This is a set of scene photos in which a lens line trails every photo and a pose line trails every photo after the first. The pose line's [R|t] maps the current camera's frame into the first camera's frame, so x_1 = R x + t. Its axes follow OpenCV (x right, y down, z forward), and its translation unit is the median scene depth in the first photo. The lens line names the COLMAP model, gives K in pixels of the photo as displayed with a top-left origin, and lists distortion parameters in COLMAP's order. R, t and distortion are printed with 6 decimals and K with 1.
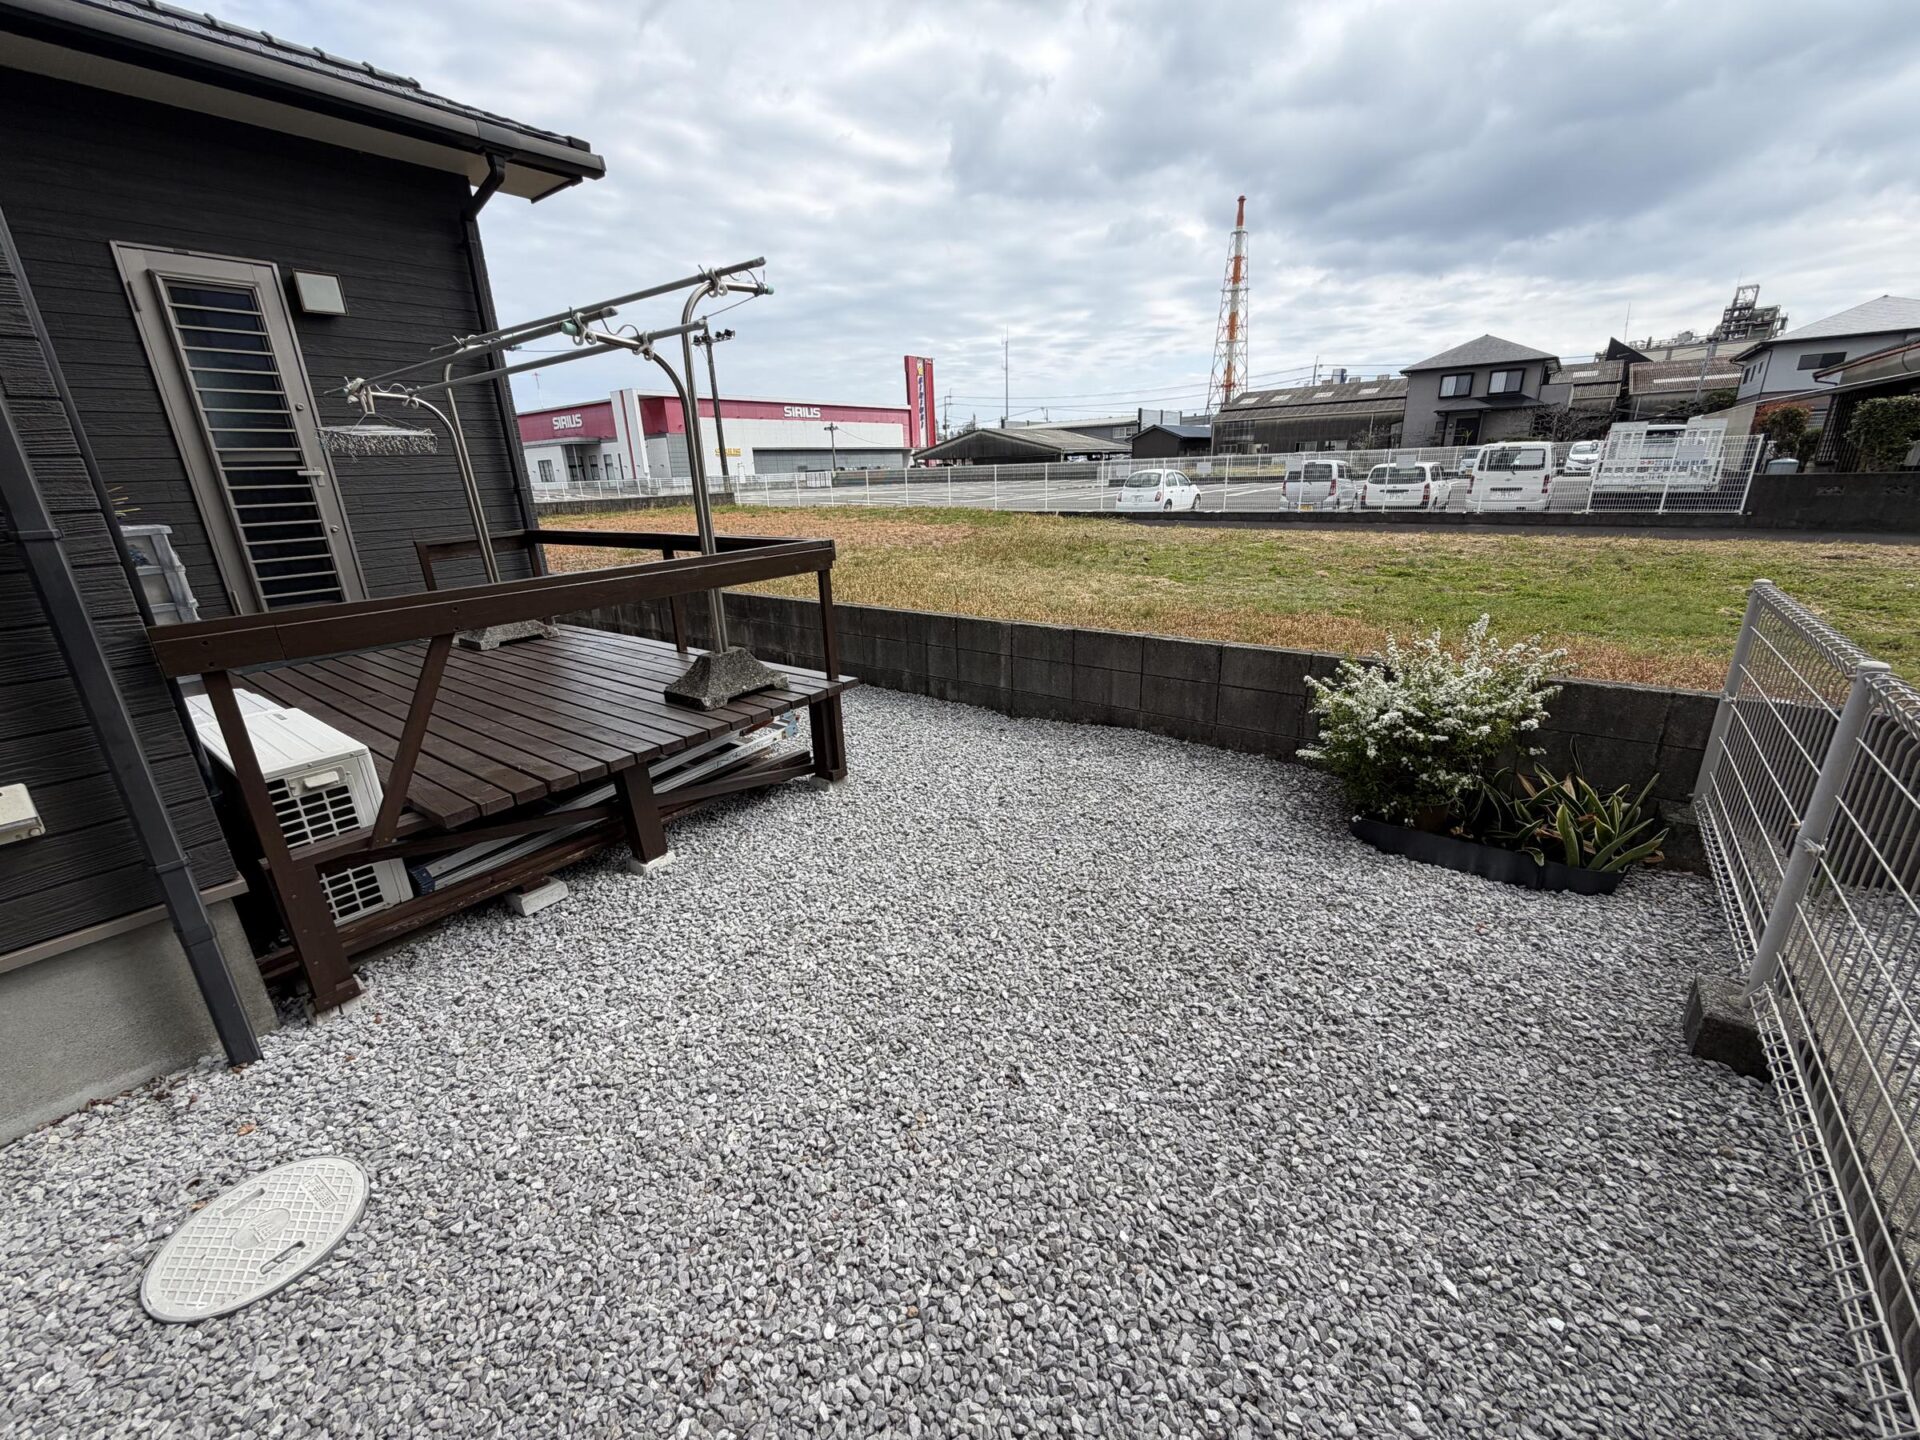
lens RADIAL K [[765.9, 0, 960.2], [0, 765.9, 720.7], [0, 0, 1]] dist [-0.002175, 0.000075]
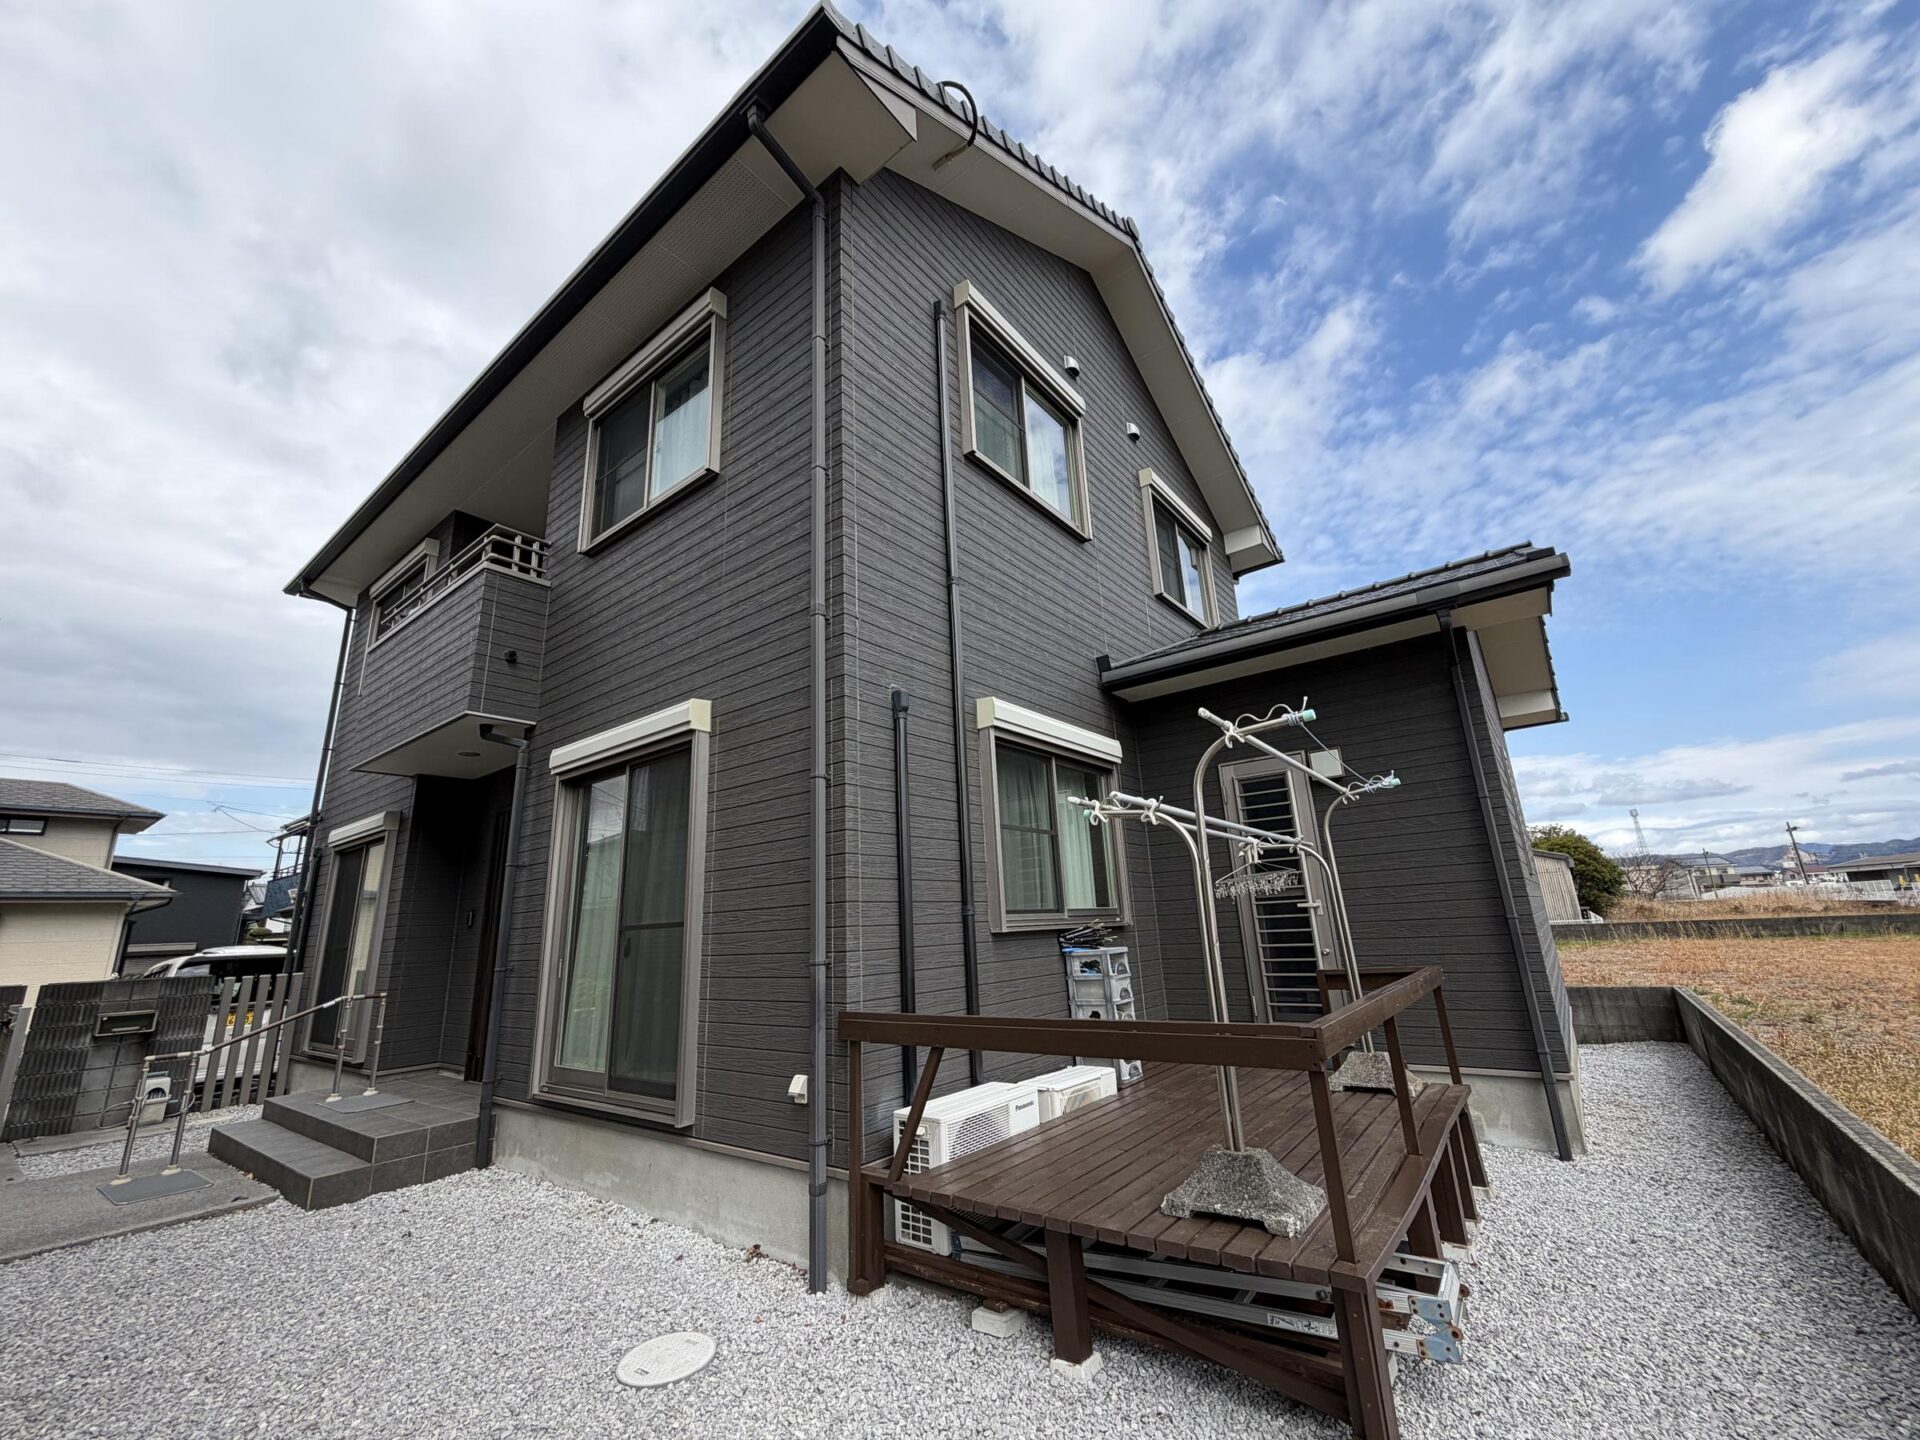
lens RADIAL K [[765.9, 0, 957.0], [0, 765.9, 720.8], [0, 0, 1]] dist [-0.002175, 0.000075]
pose [[-0.011949, -0.227671, -0.973665, 0.585382], [-0.268798, 0.938624, -0.216179, -0.267097], [0.963122, 0.259136, -0.072413, 0.683994]]
